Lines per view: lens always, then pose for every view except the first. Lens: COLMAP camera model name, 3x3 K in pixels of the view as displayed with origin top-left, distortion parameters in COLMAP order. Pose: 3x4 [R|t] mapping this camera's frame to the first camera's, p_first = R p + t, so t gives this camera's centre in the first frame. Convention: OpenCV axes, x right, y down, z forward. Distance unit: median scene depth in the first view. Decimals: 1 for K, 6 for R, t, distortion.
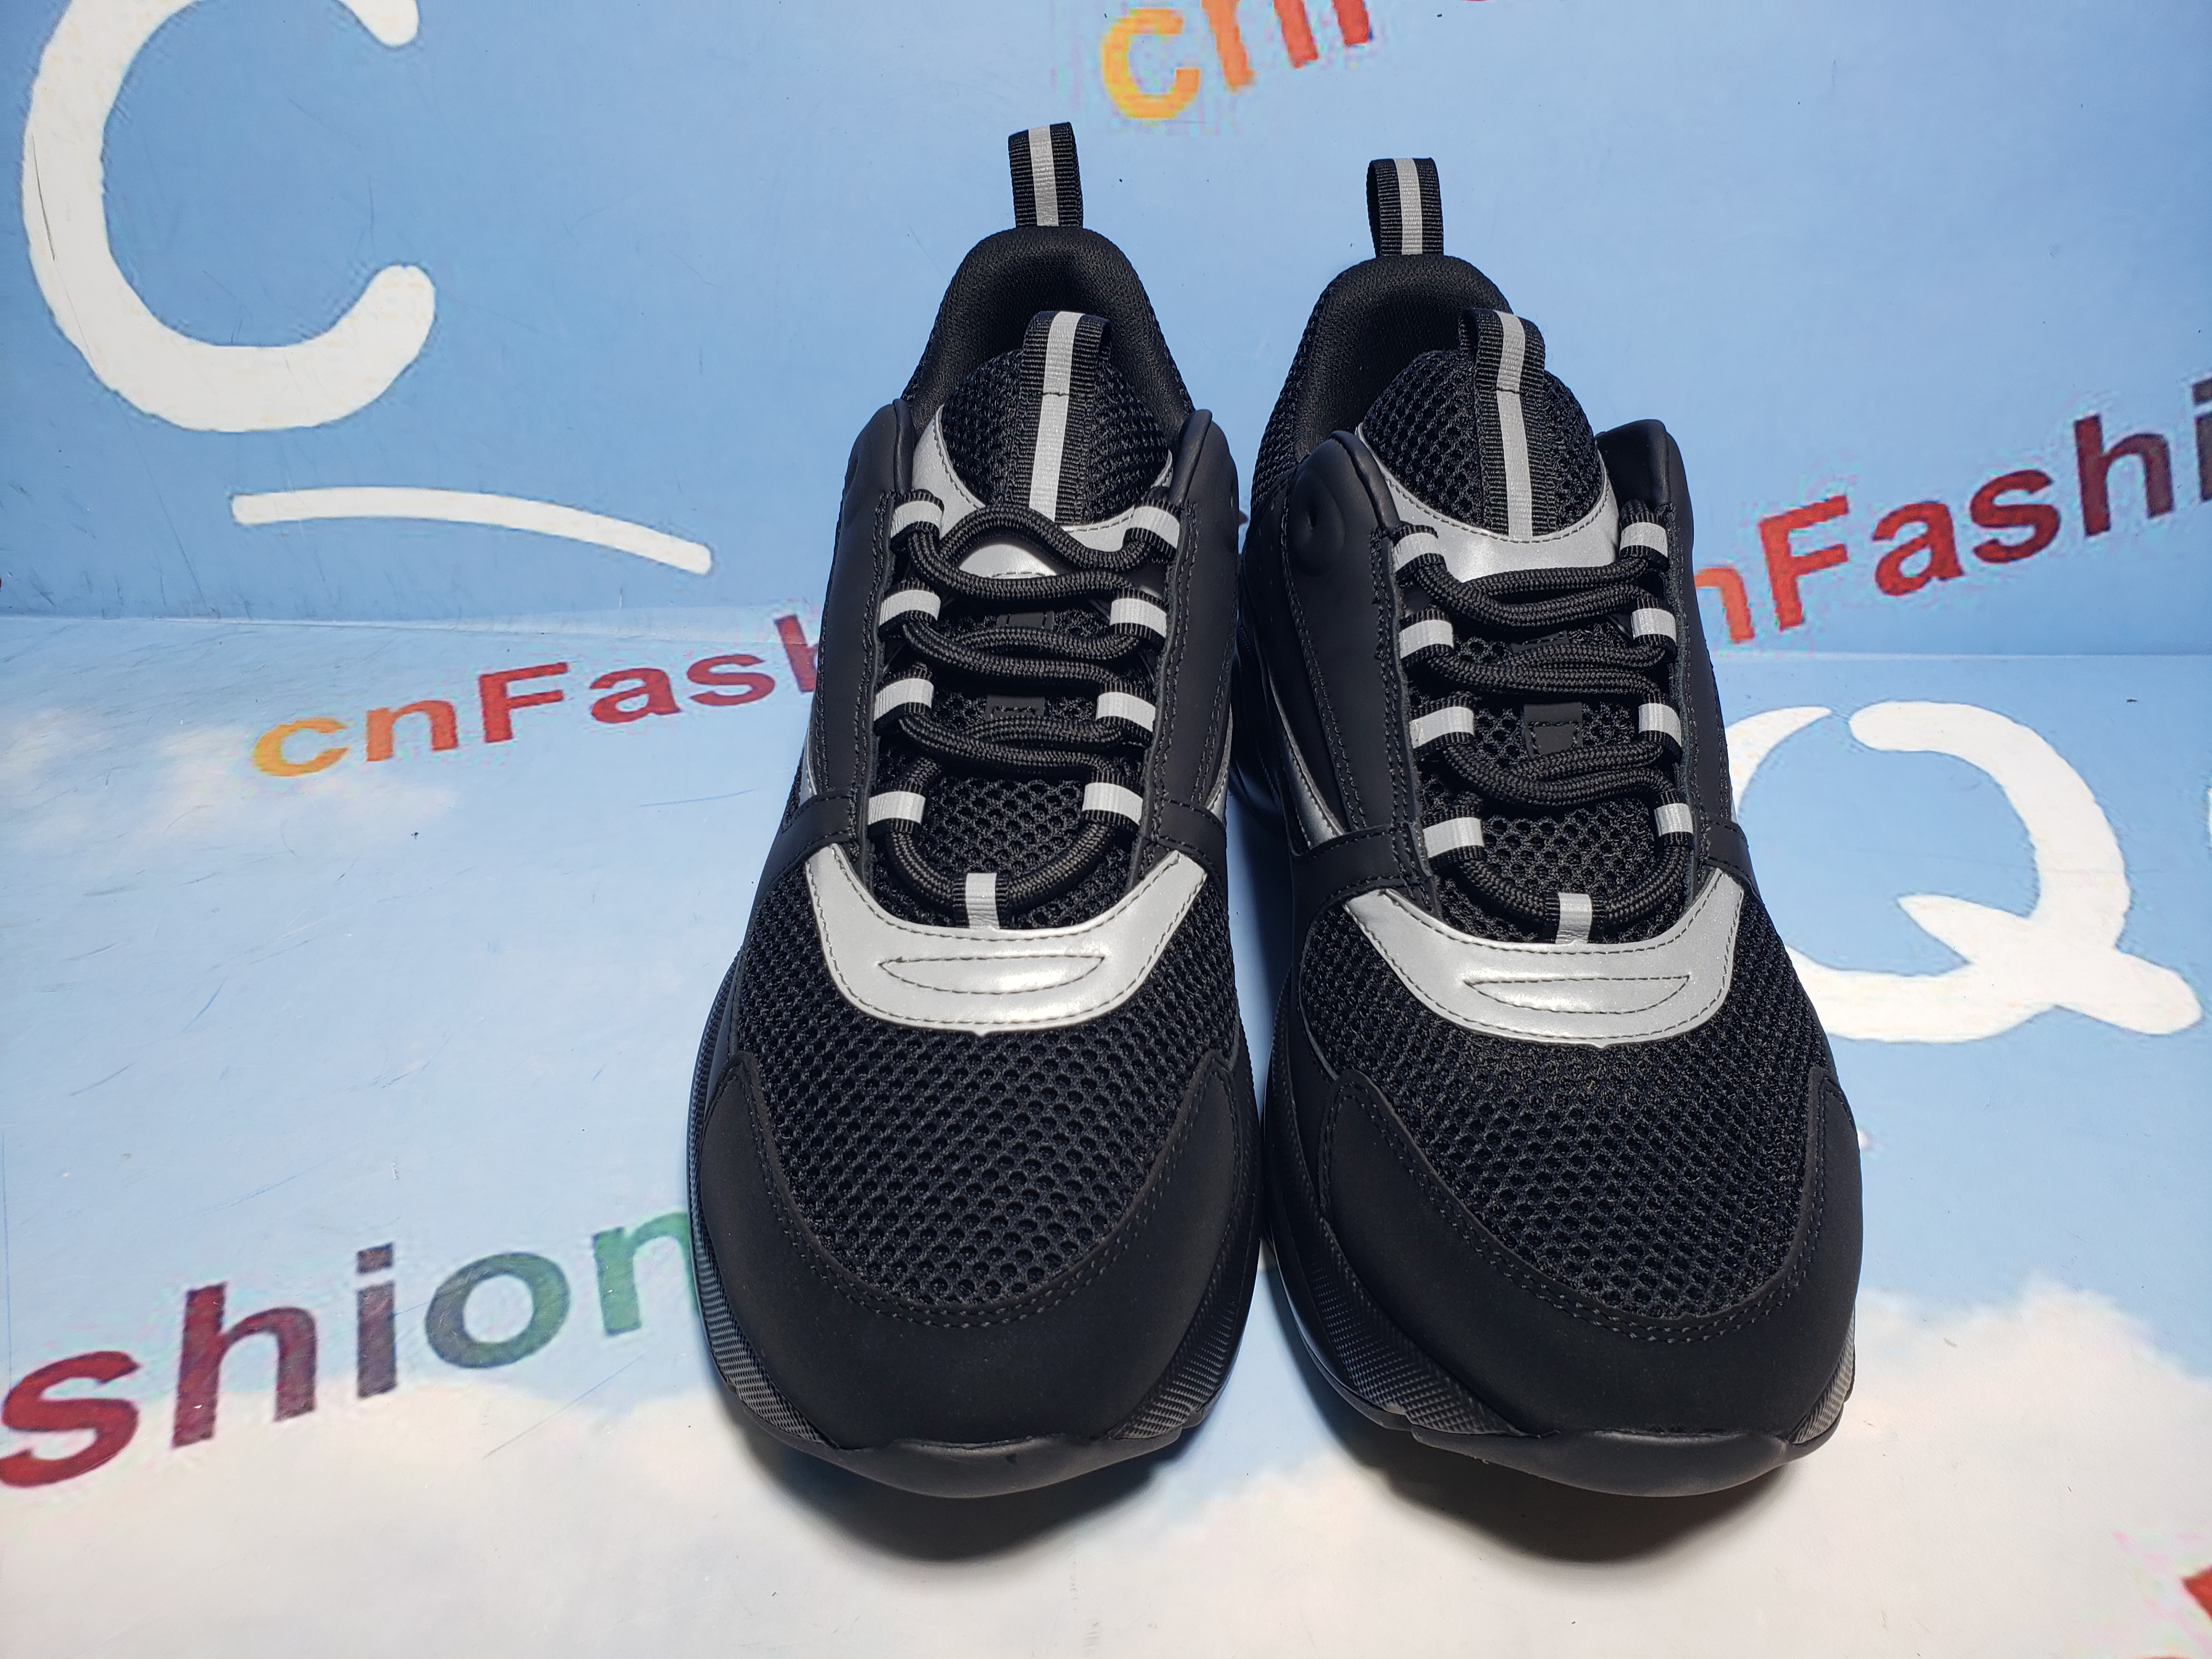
lens RADIAL K [[1672.2, 0, 1101.0], [0, 1672.2, 823.3], [0, 0, 1]] dist [-0.086264, 0.130314]
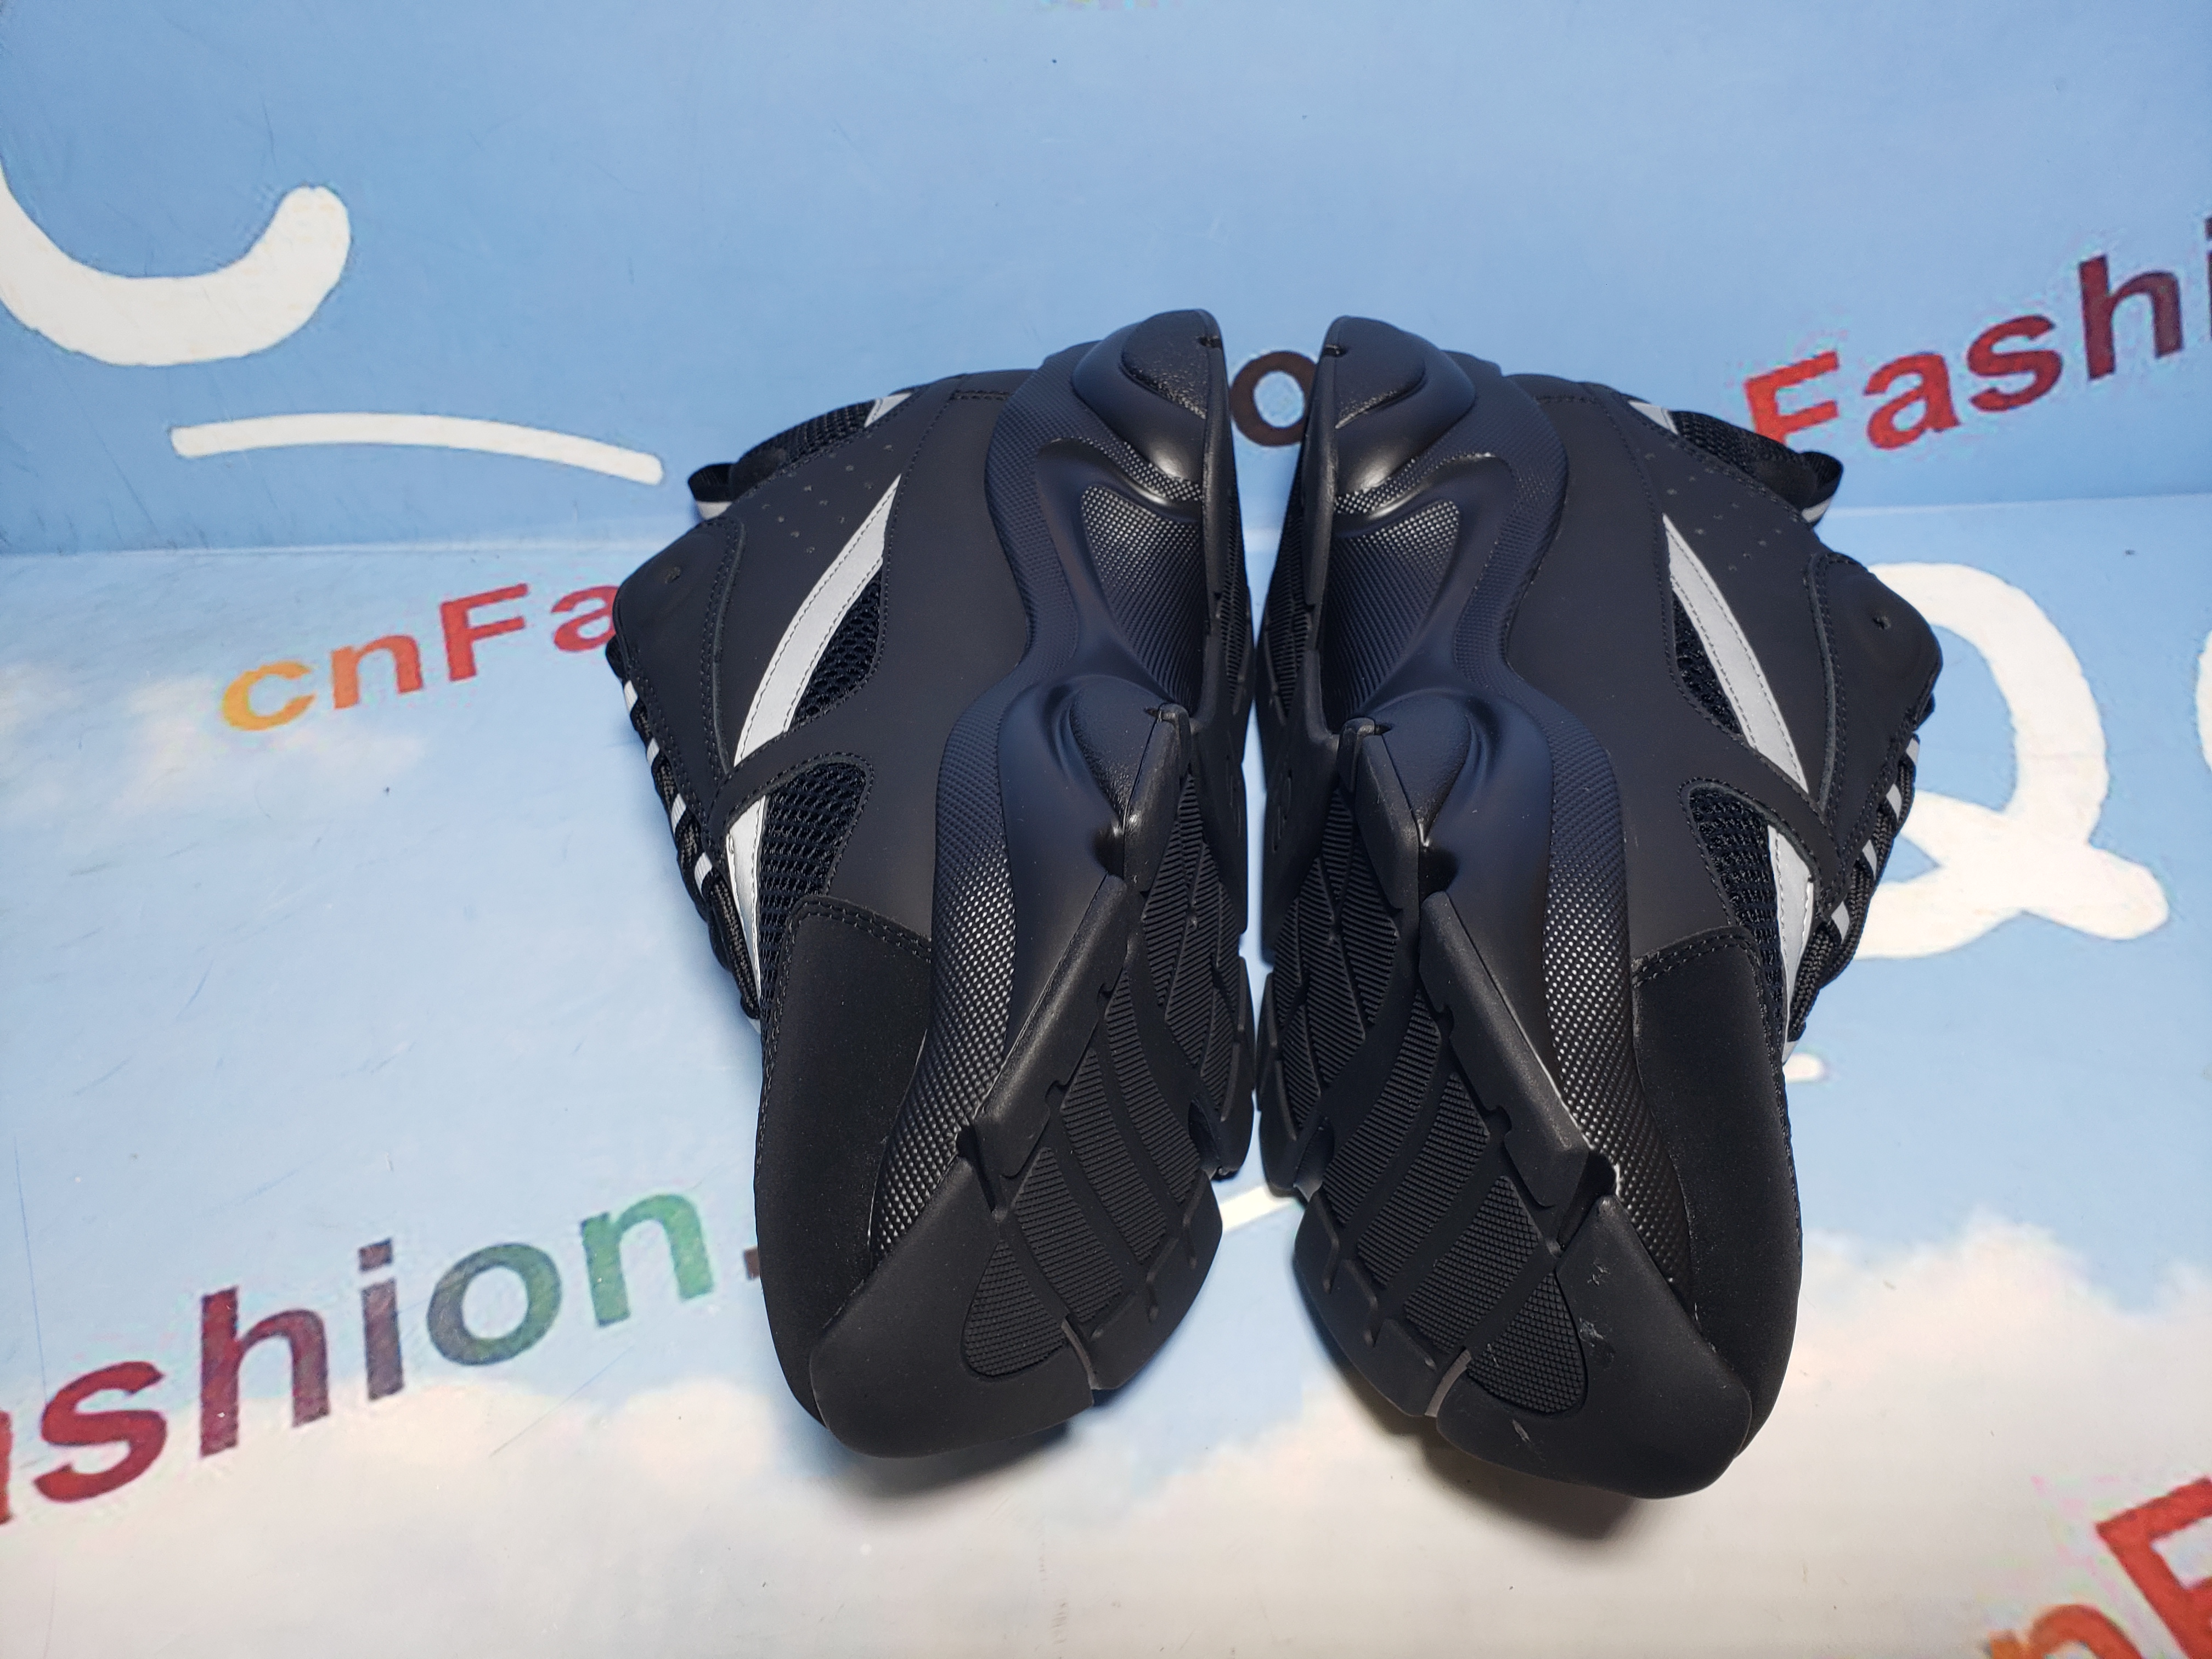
lens RADIAL K [[1675.7, 0, 1105.7], [0, 1675.7, 804.1], [0, 0, 1]] dist [-0.104347, 0.144132]
pose [[0.998718, -0.044975, -0.023239, 0.041731], [0.047996, 0.987186, 0.152184, -0.108887], [0.016096, -0.153105, 0.988079, 0.013647]]
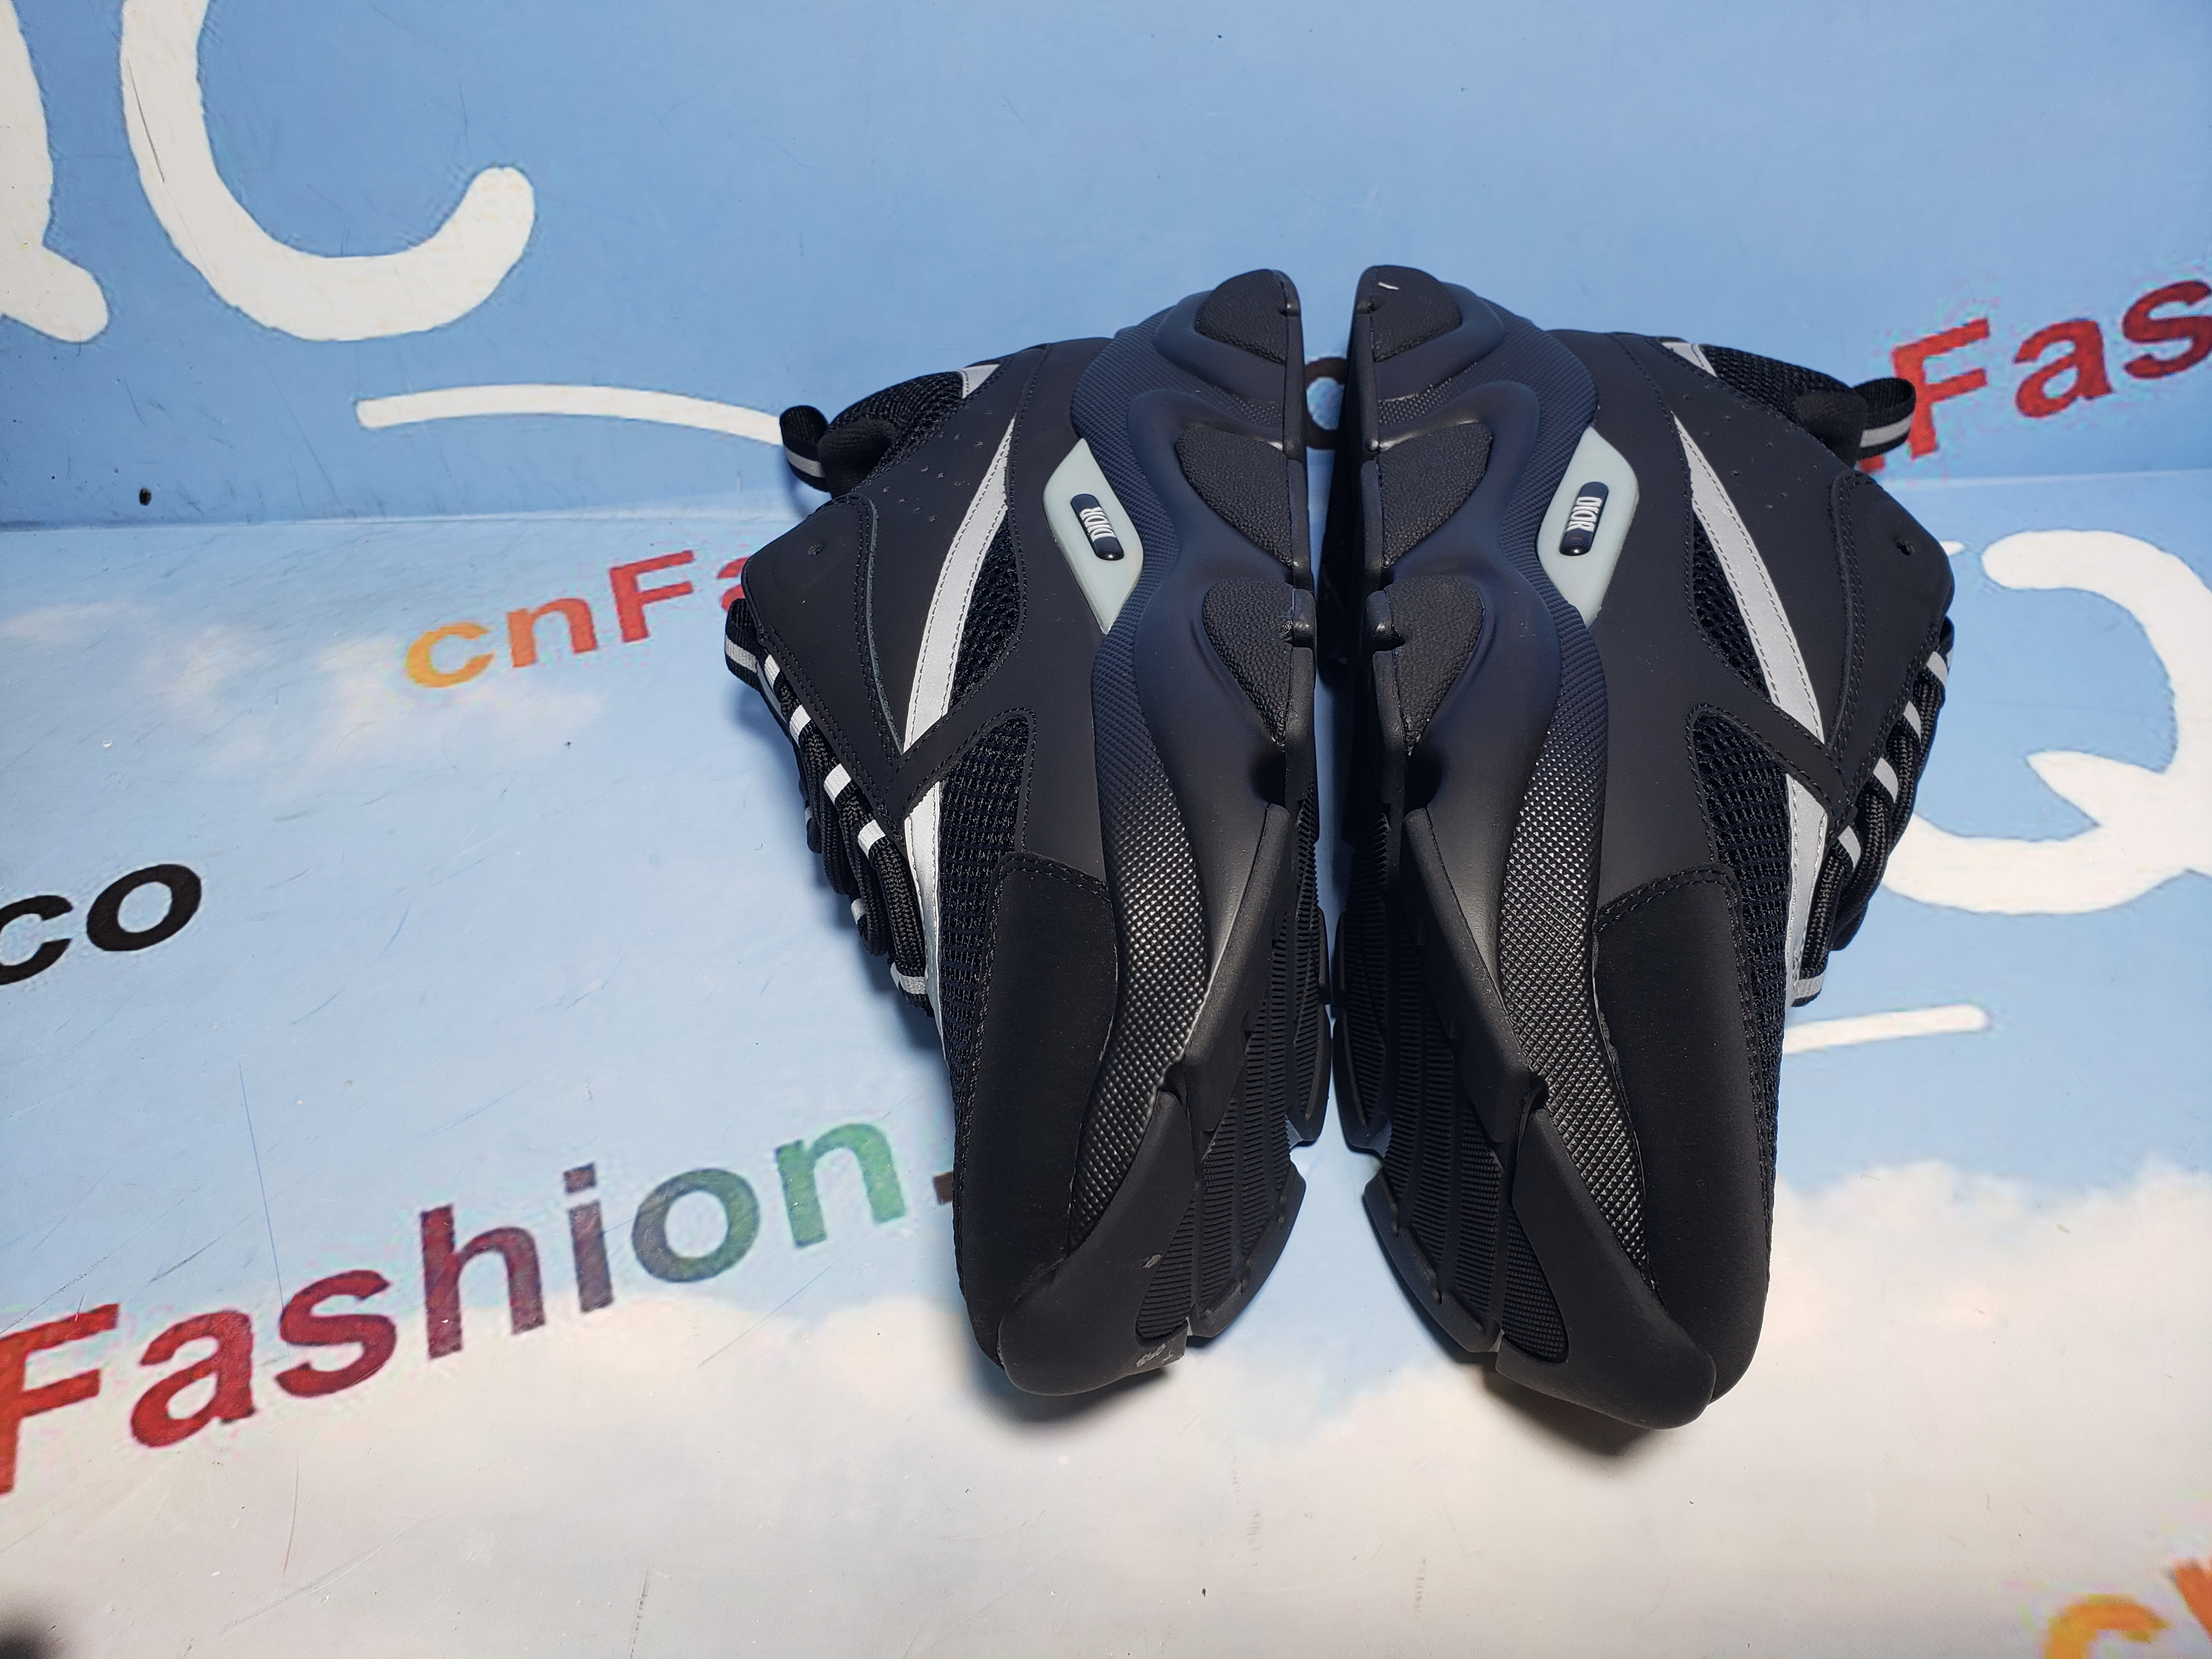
lens RADIAL K [[1670.3, 0, 1104.4], [0, 1670.3, 794.1], [0, 0, 1]] dist [-0.071101, 0.097221]
pose [[0.997170, -0.037581, -0.065119, -0.008579], [0.046754, 0.988234, 0.145630, -0.092261], [0.058880, -0.148262, 0.987194, -0.018183]]
